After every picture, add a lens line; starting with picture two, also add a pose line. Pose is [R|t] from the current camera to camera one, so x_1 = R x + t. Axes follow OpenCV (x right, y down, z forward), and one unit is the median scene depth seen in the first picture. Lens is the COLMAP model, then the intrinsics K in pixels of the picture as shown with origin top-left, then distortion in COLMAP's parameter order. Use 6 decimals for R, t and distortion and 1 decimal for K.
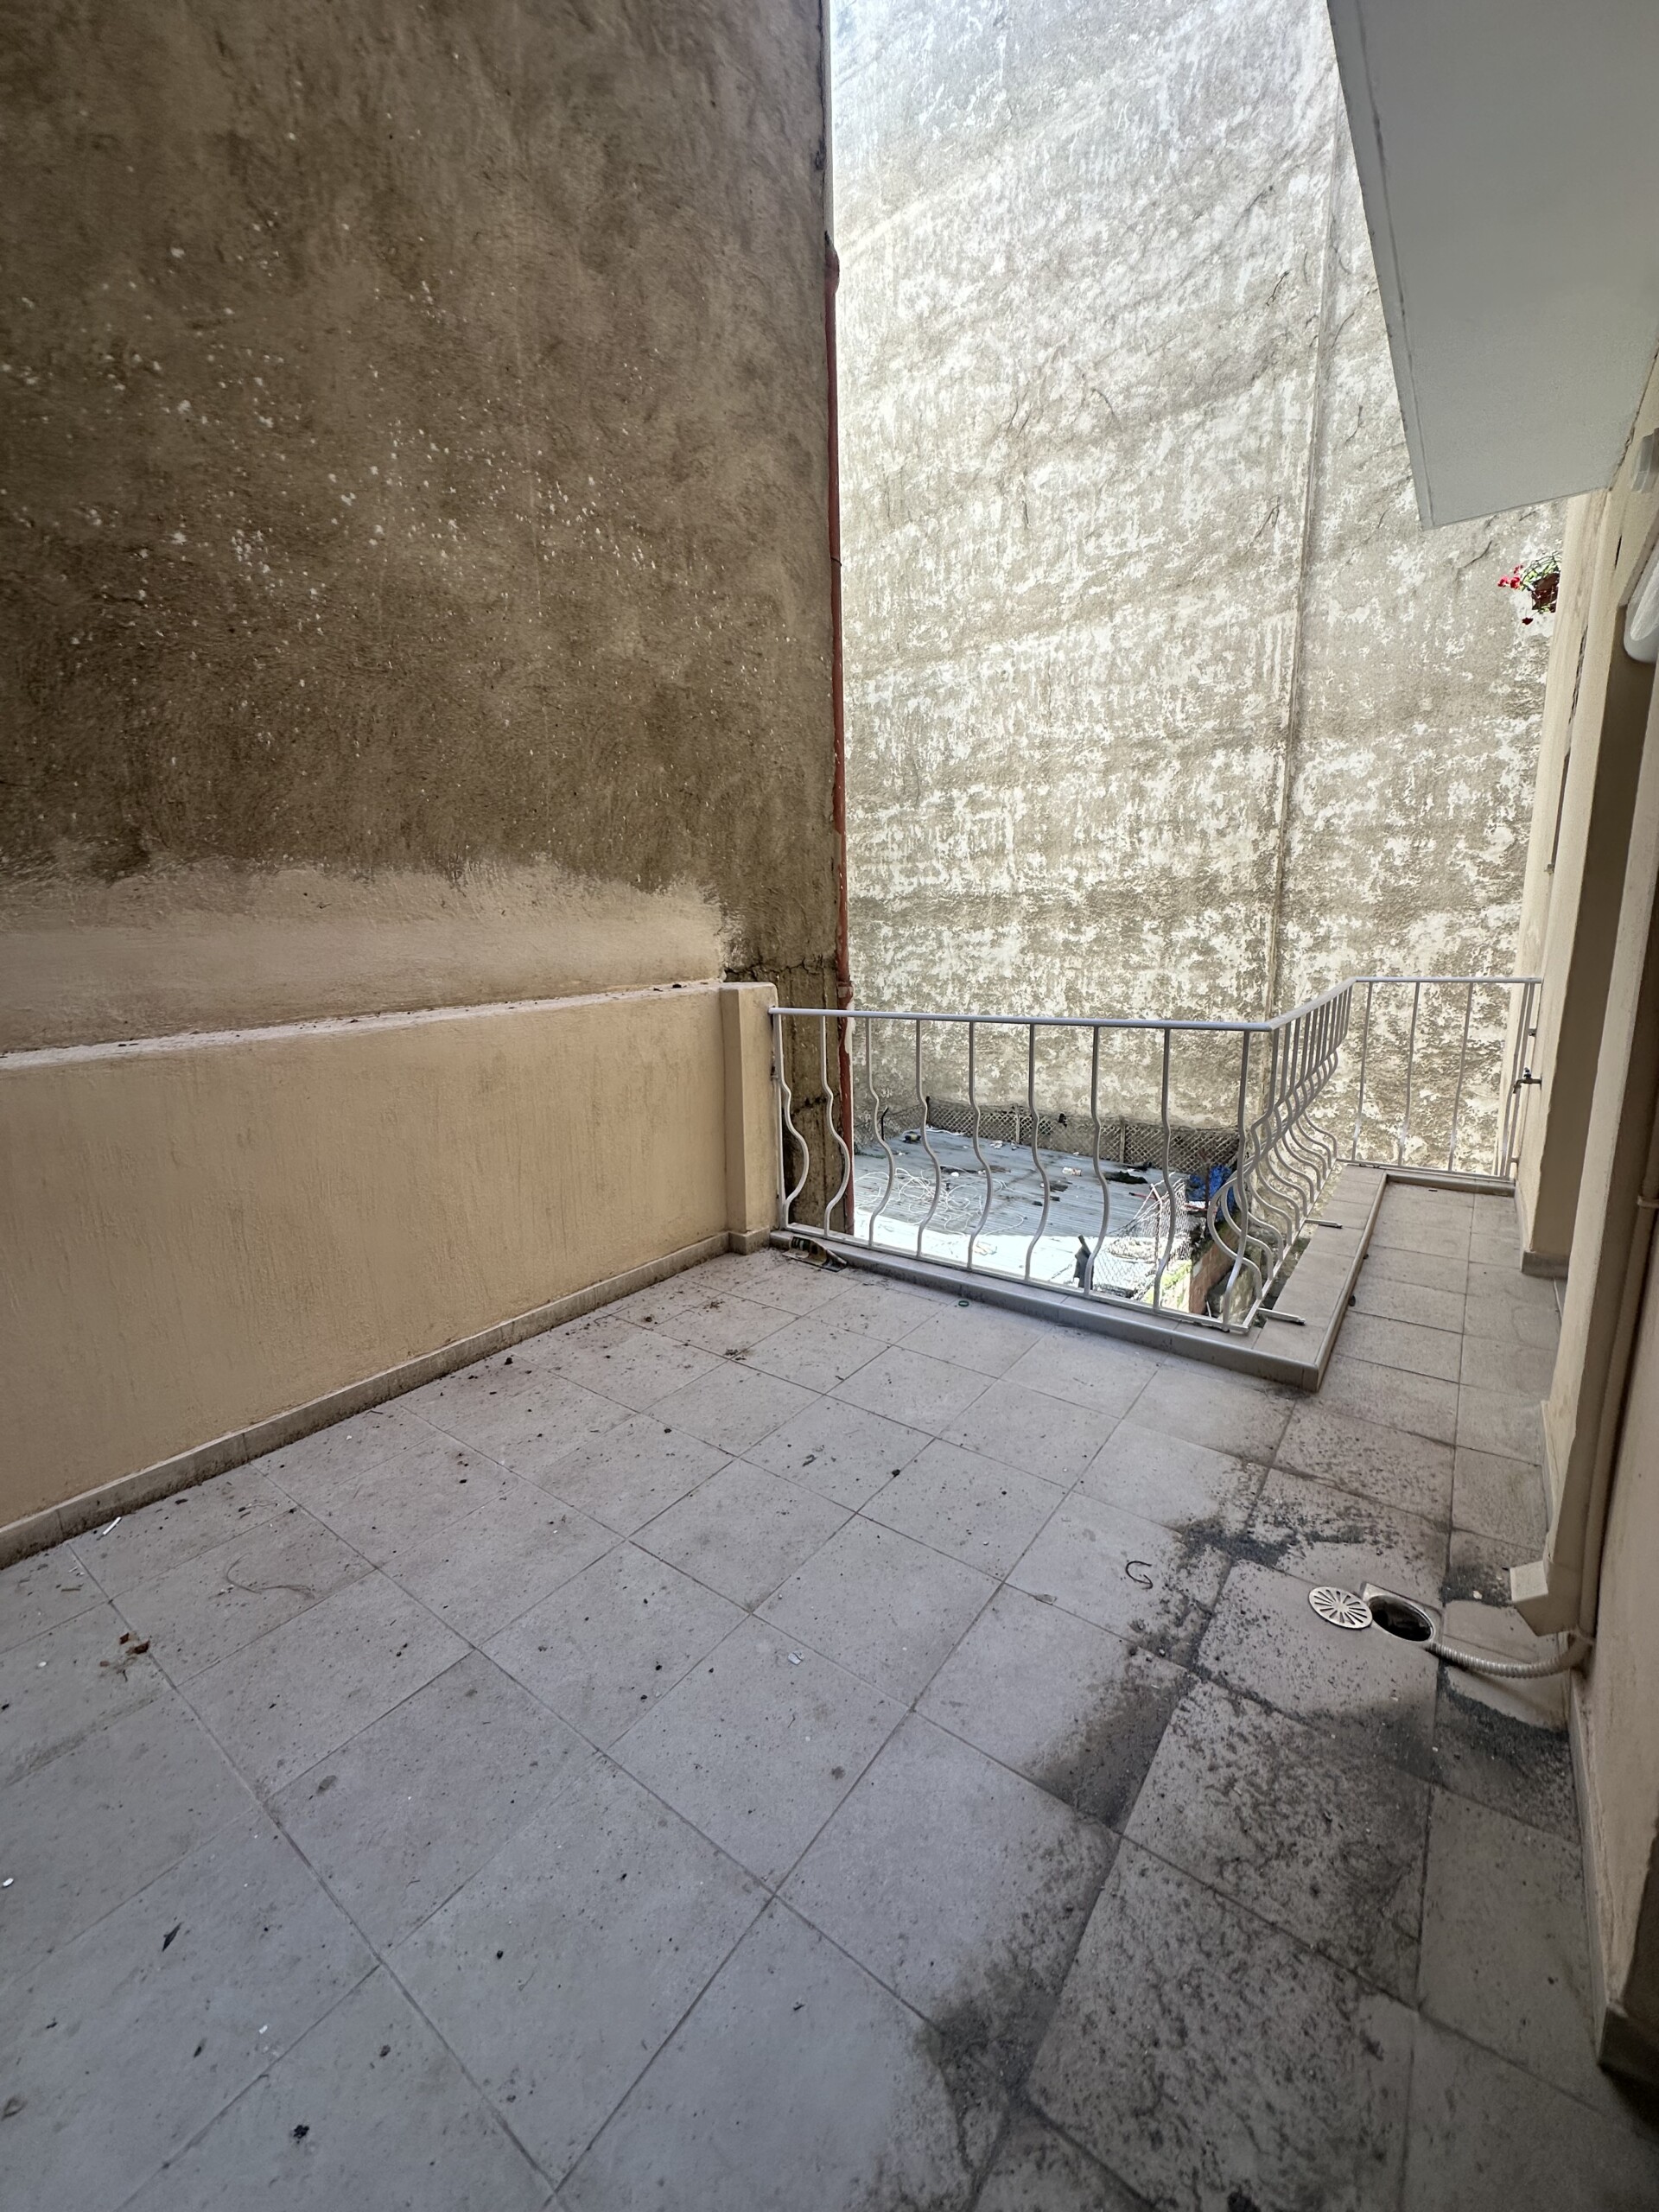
lens RADIAL K [[875.5, 0, 829.5], [0, 875.5, 1106.0], [0, 0, 1]] dist [-0.003451, 0.000010]
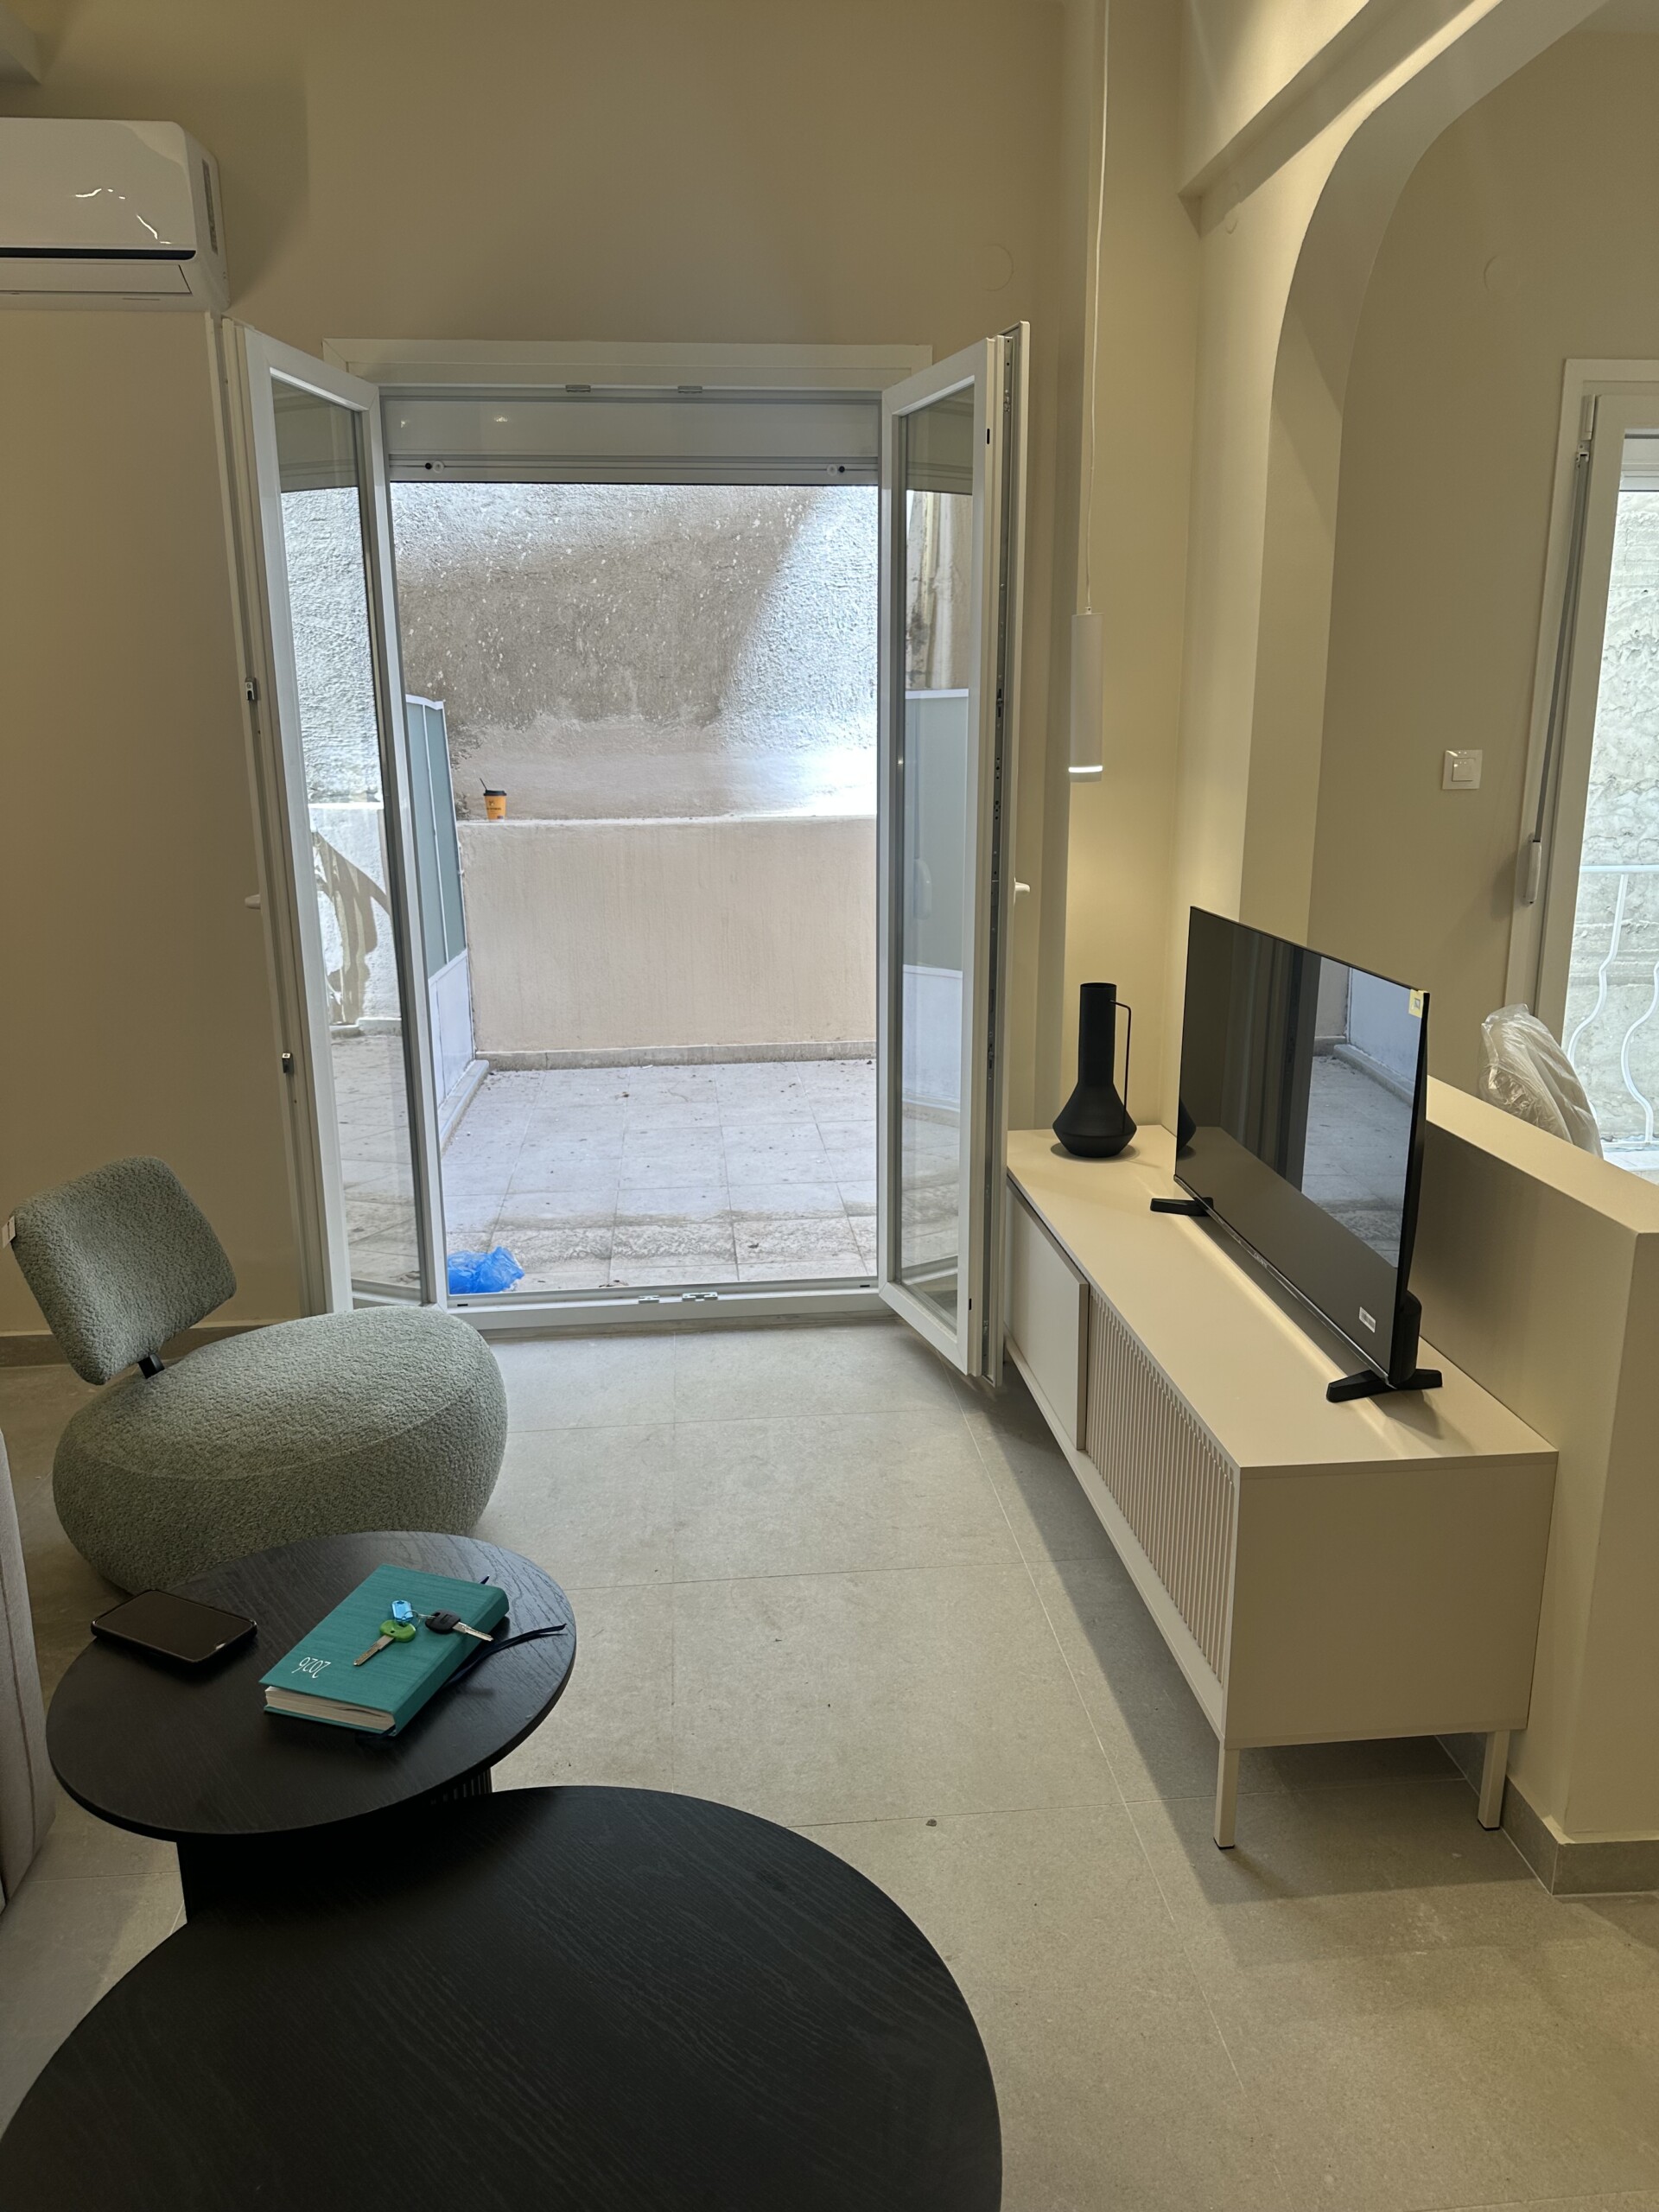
lens RADIAL K [[1549.6, 0, 788.4], [0, 1549.6, 1118.3], [0, 0, 1]] dist [0.041658, -0.096573]
pose [[0.650254, 0.204436, -0.731693, 1.880729], [-0.145325, 0.978800, 0.144329, 0.047433], [0.745688, 0.012483, 0.666179, -1.036882]]
